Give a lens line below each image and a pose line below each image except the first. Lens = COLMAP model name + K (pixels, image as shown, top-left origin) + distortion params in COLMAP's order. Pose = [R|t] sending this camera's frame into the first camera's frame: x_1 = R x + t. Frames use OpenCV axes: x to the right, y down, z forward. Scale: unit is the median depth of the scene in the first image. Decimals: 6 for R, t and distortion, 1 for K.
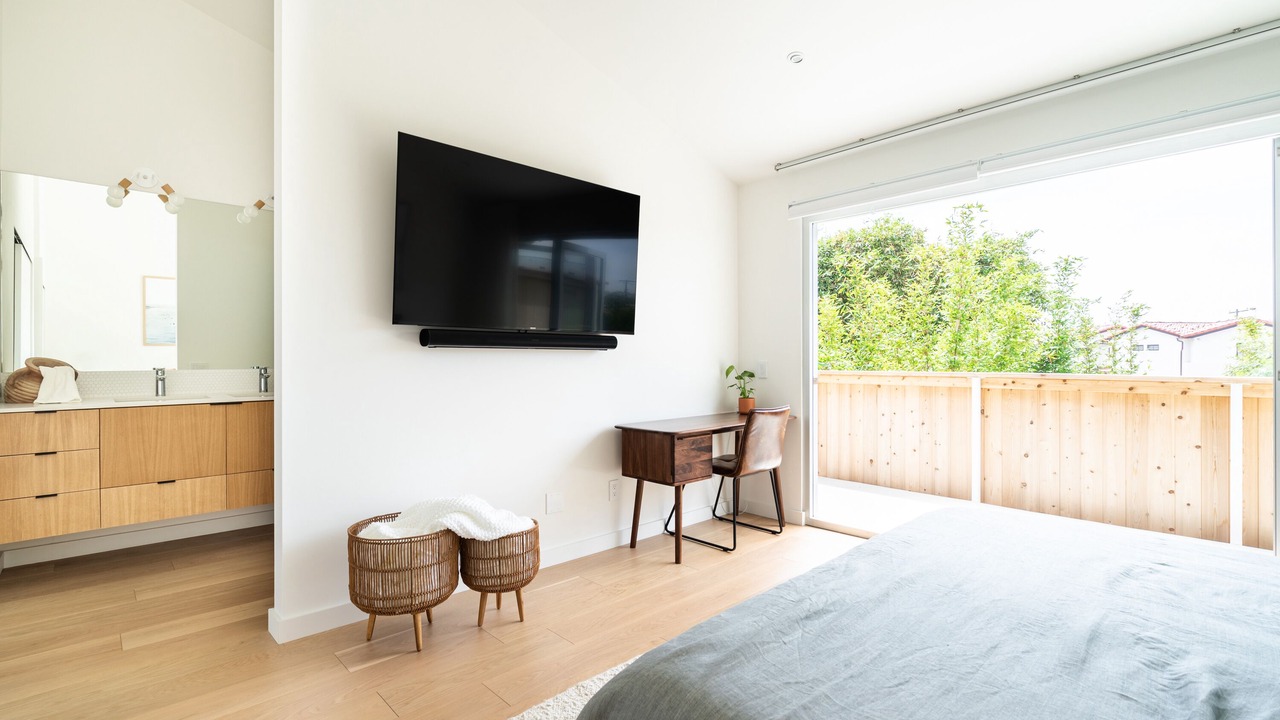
lens RADIAL K [[598.5, 0, 640.0], [0, 598.5, 360.0], [0, 0, 1]] dist [-0.000425, 0.000007]
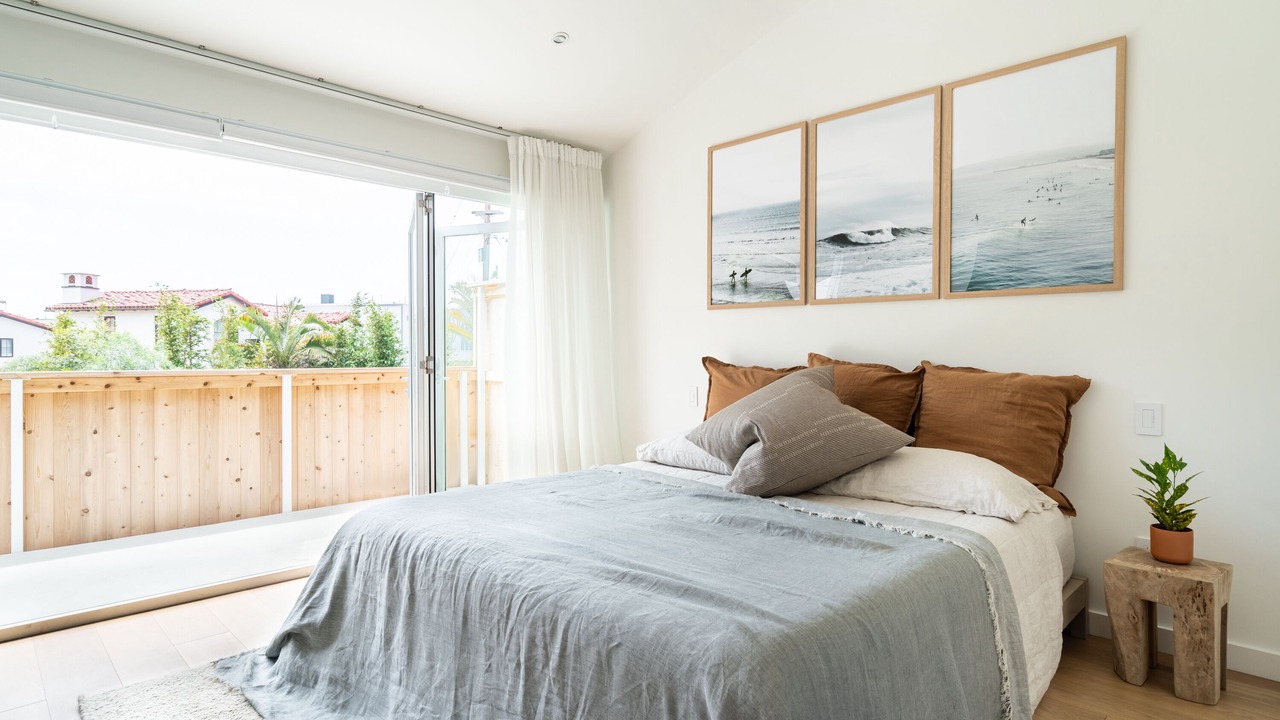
lens RADIAL K [[666.8, 0, 640.0], [0, 666.8, 360.0], [0, 0, 1]] dist [-0.001256, -0.000404]
pose [[-0.042199, -0.008180, 0.999076, -0.288644], [-0.000097, 0.999967, 0.008184, -0.000019], [-0.999109, 0.000248, -0.042199, 0.322064]]
